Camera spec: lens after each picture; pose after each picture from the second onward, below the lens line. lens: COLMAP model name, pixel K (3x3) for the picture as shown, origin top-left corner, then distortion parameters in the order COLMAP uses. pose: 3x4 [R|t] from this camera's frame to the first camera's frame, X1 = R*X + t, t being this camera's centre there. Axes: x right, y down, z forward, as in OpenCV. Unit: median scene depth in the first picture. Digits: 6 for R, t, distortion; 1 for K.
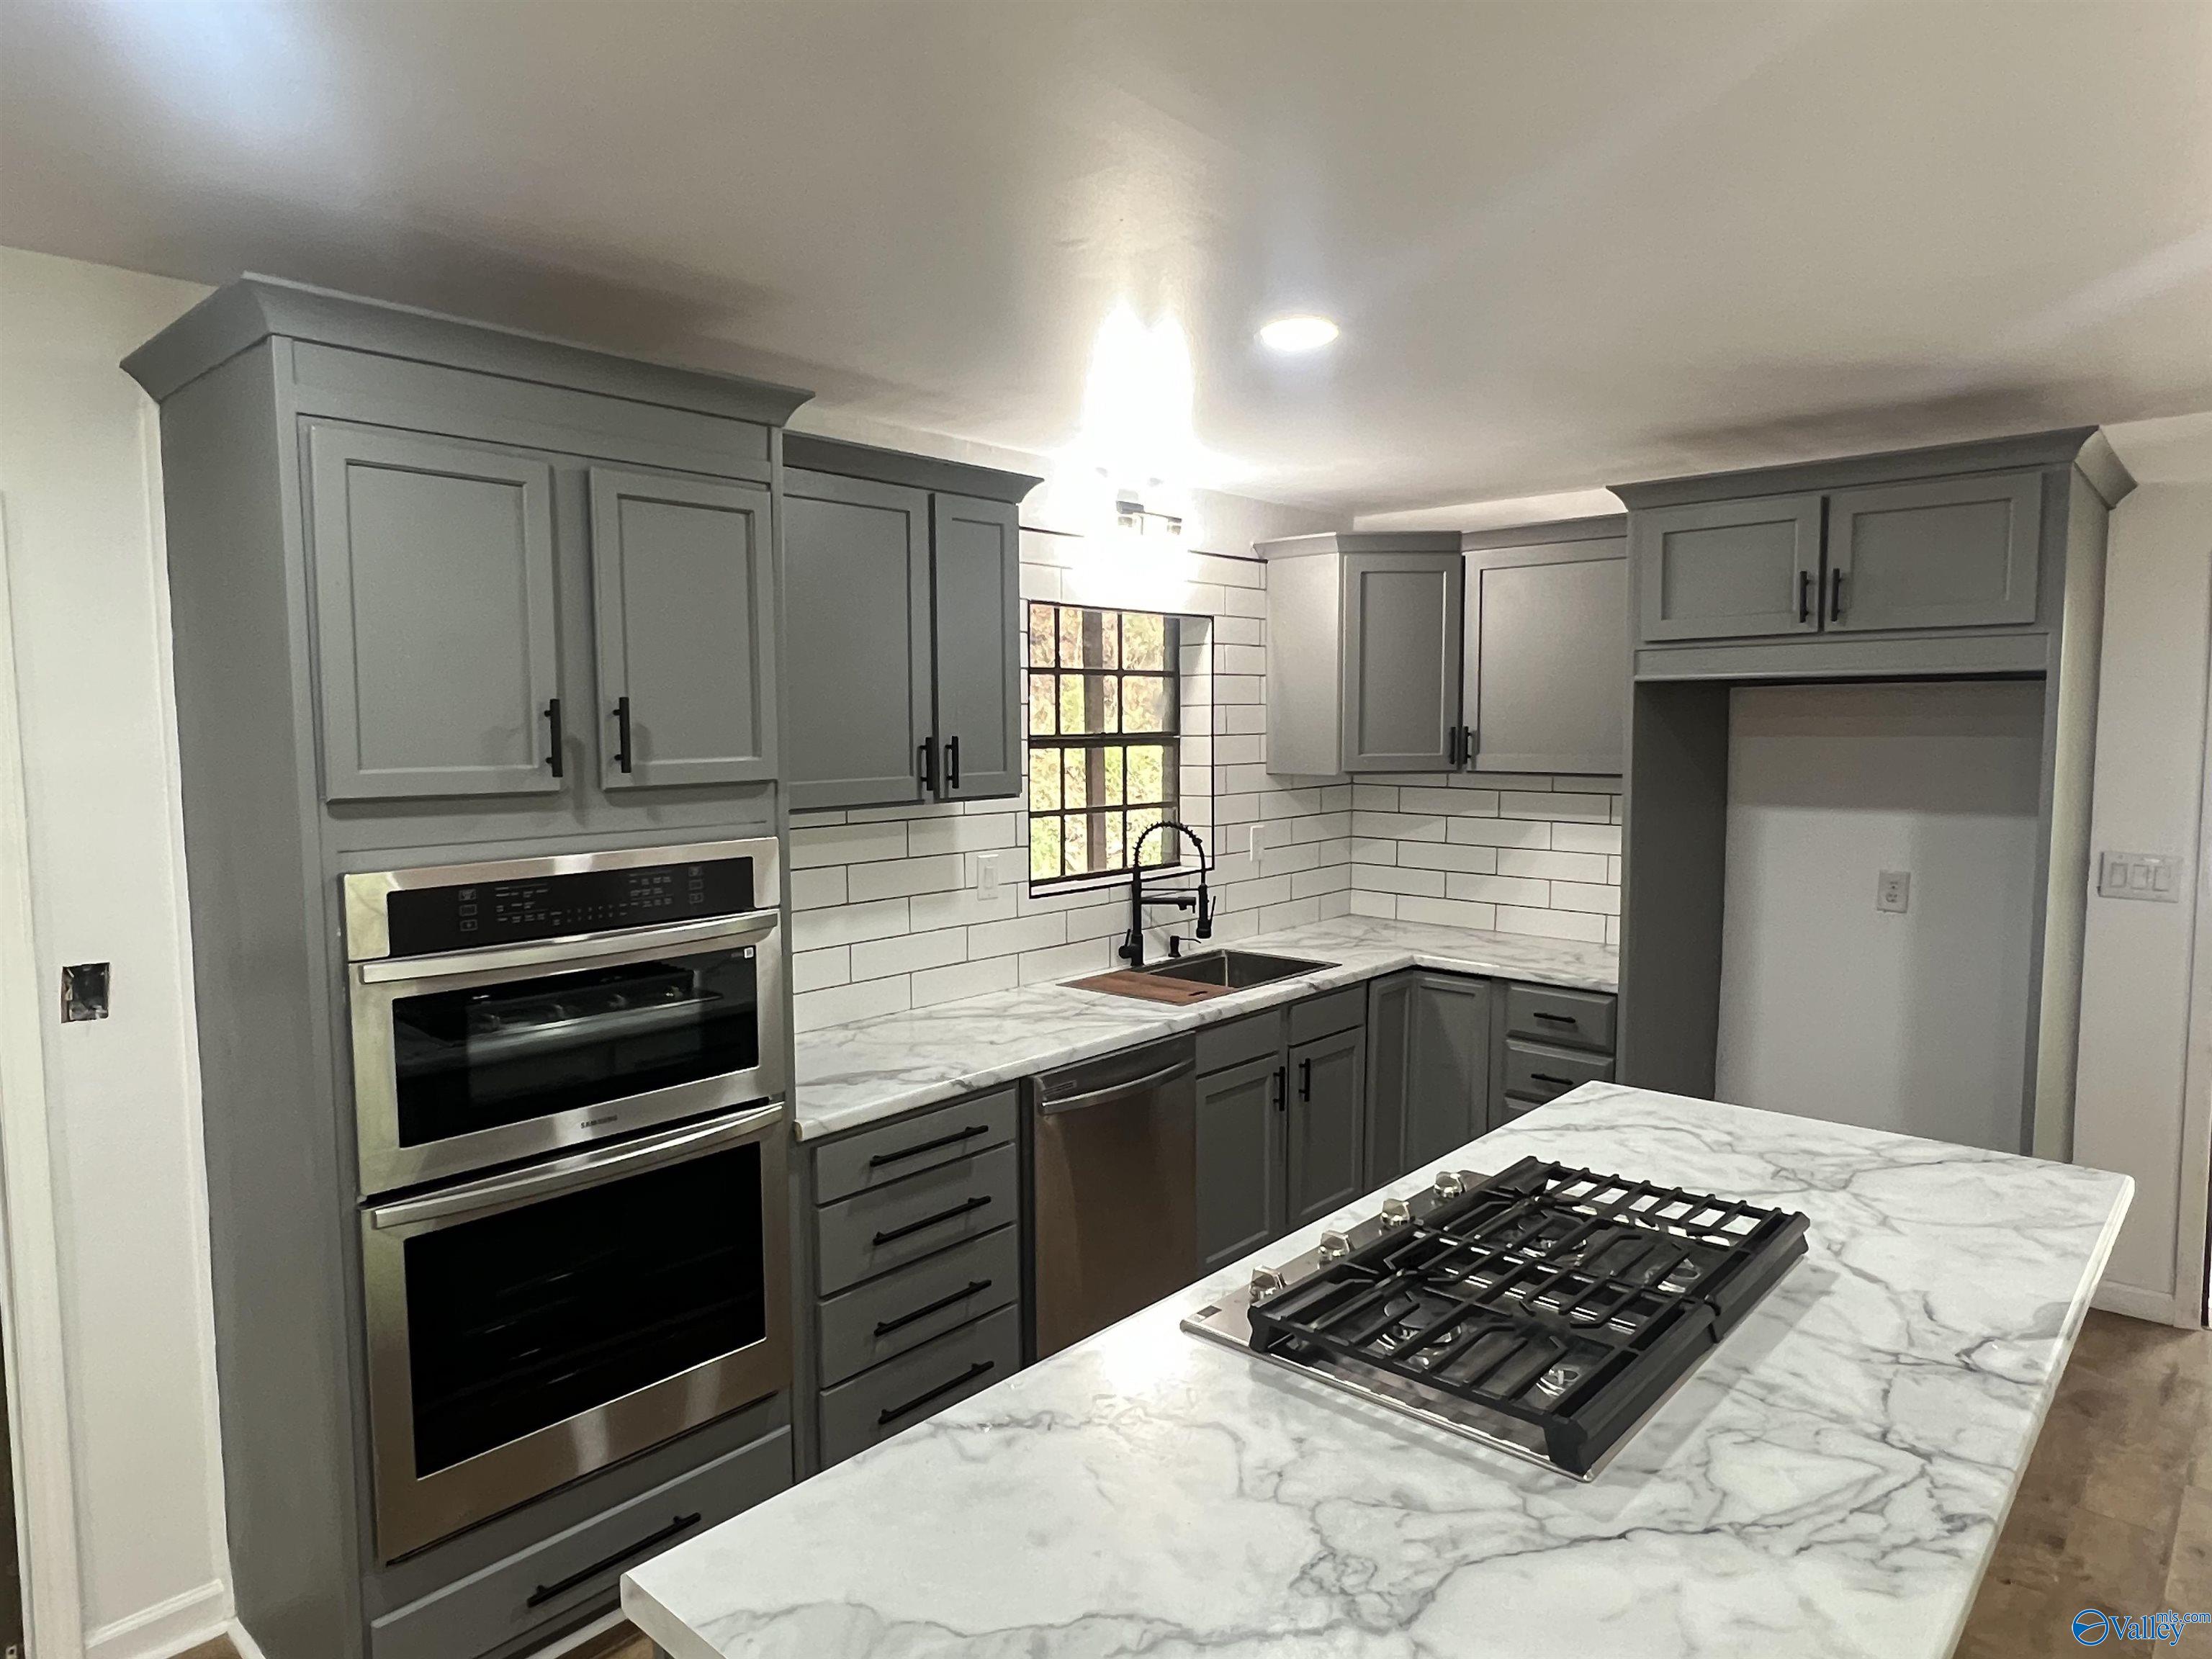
lens RADIAL K [[1339.4, 0, 1091.1], [0, 1339.4, 837.7], [0, 0, 1]] dist [-0.003168, 0.001367]
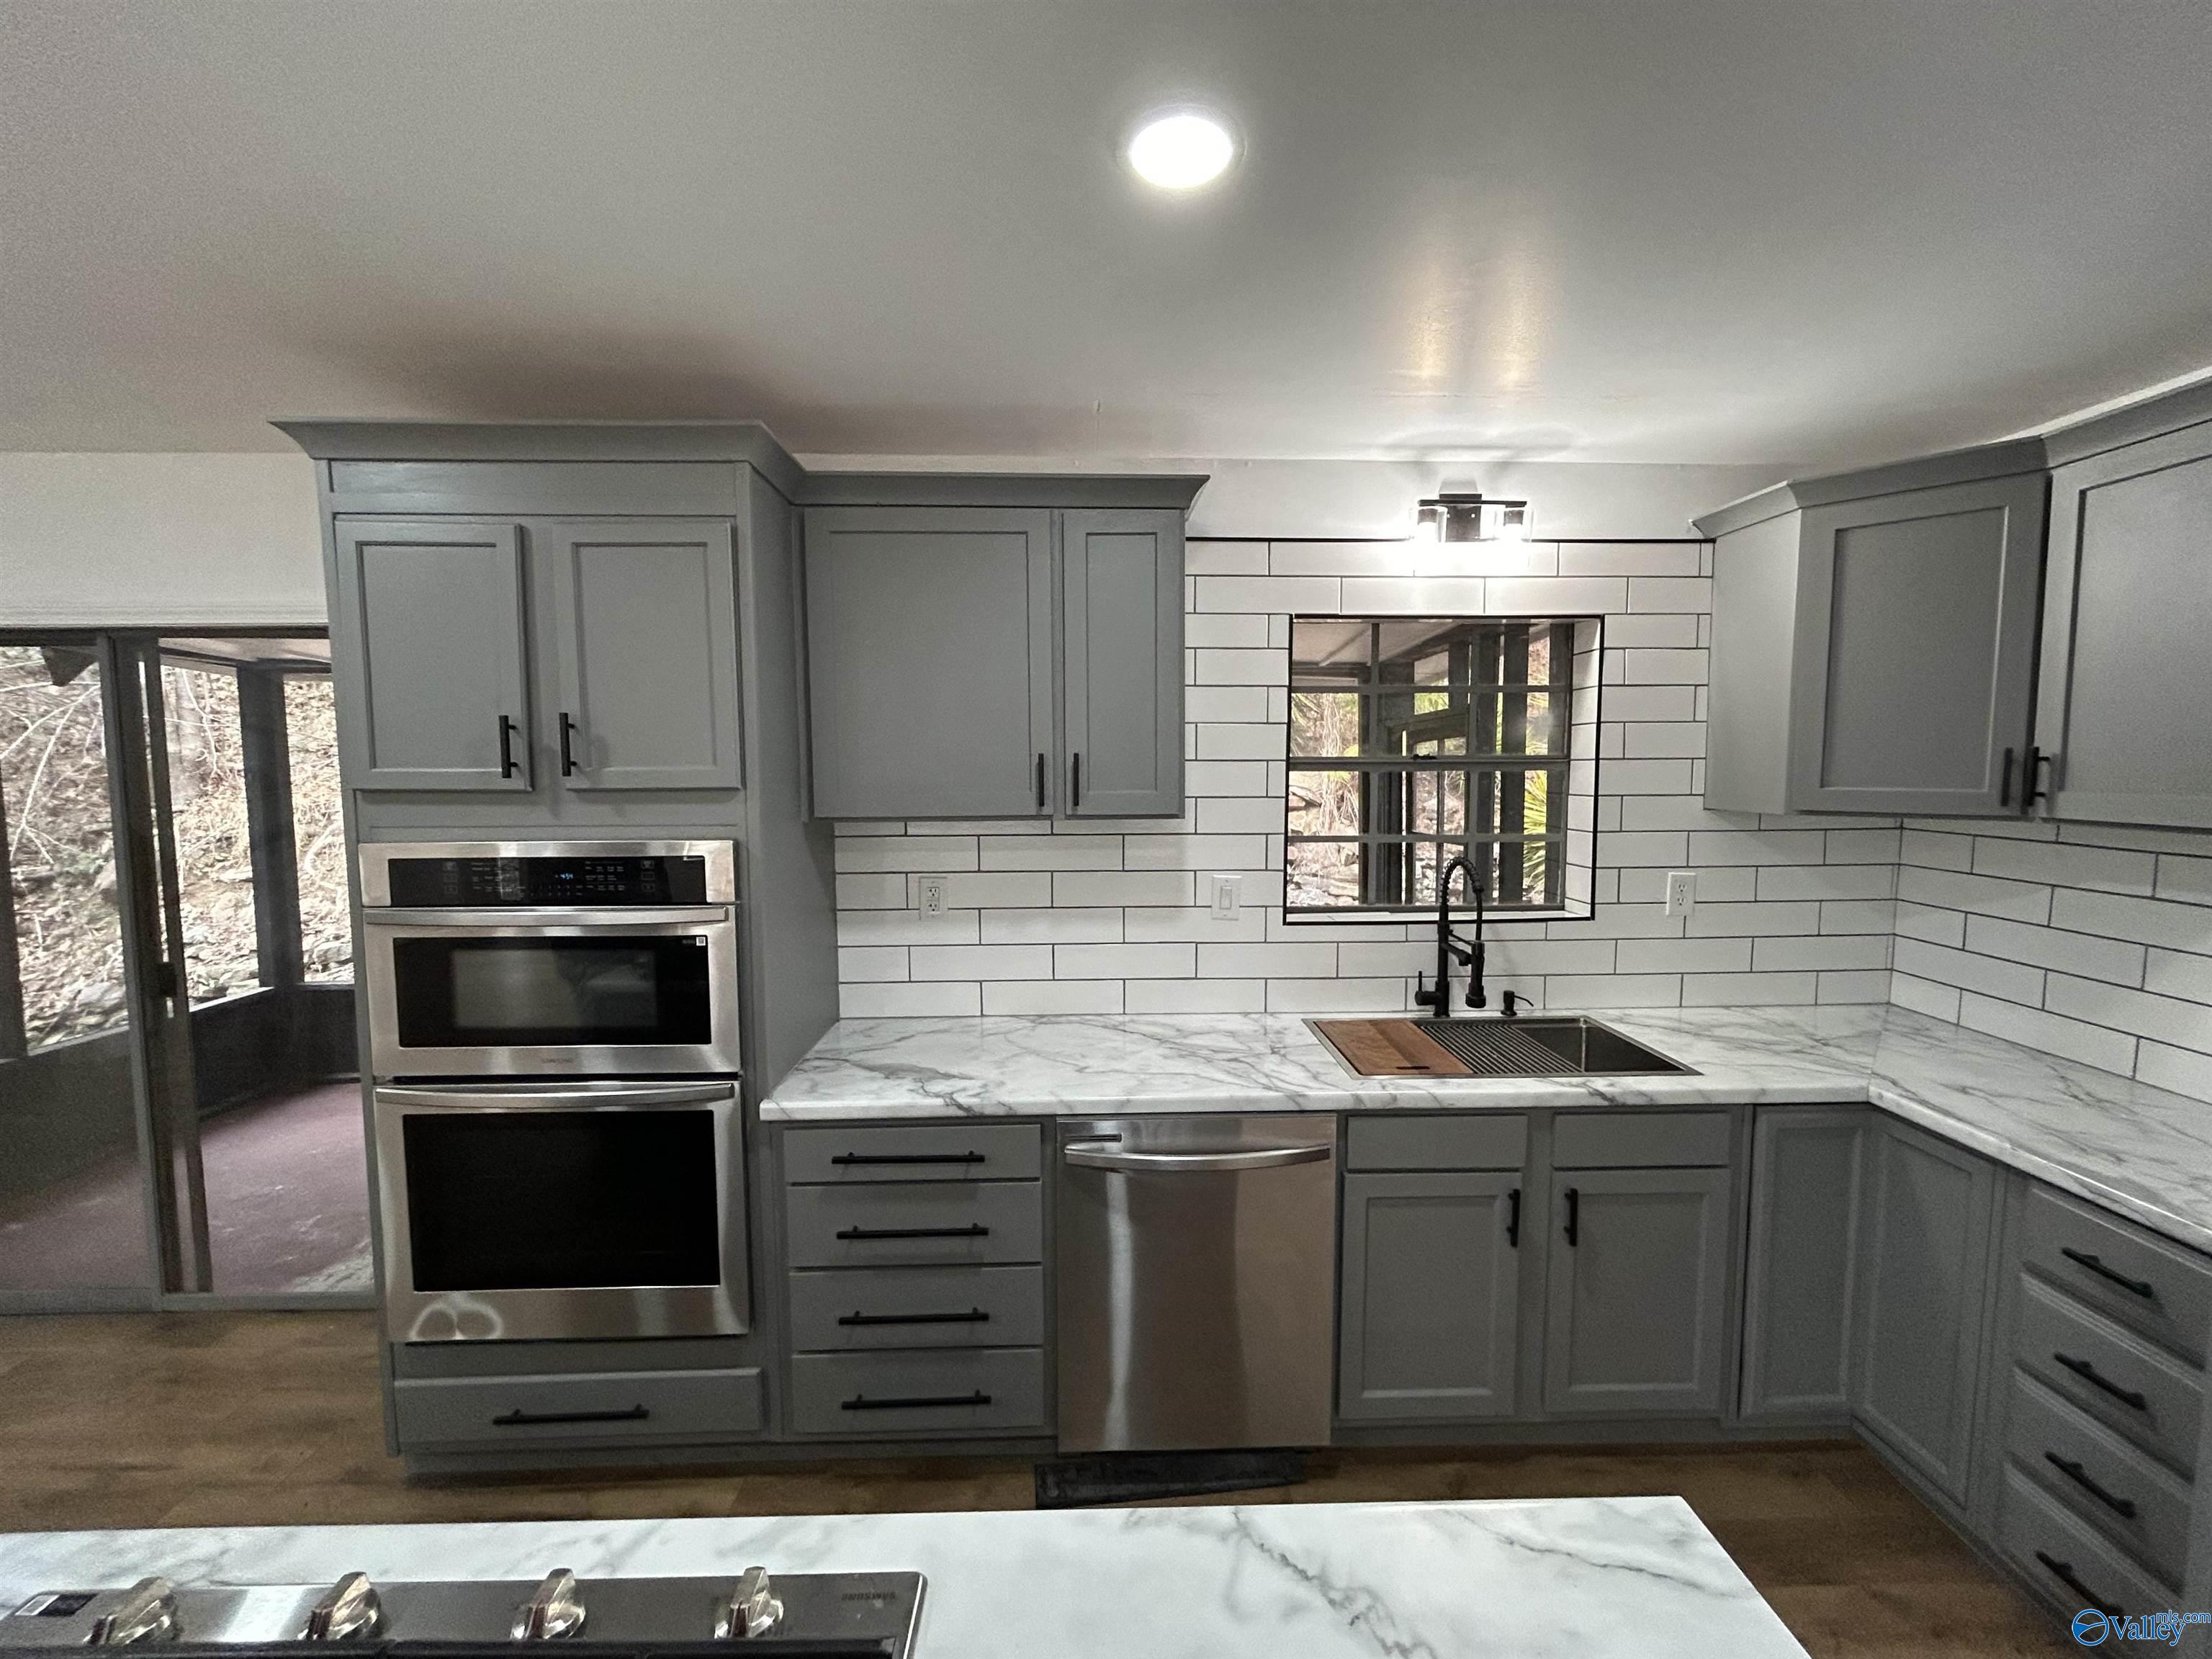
lens RADIAL K [[881.3, 0, 1106.0], [0, 881.3, 829.5], [0, 0, 1]] dist [-0.002069, 0.000081]
pose [[0.695193, 0.061987, -0.716145, 0.316033], [-0.065823, 0.997579, 0.022449, -0.029076], [0.715803, 0.031533, 0.697590, 0.461727]]
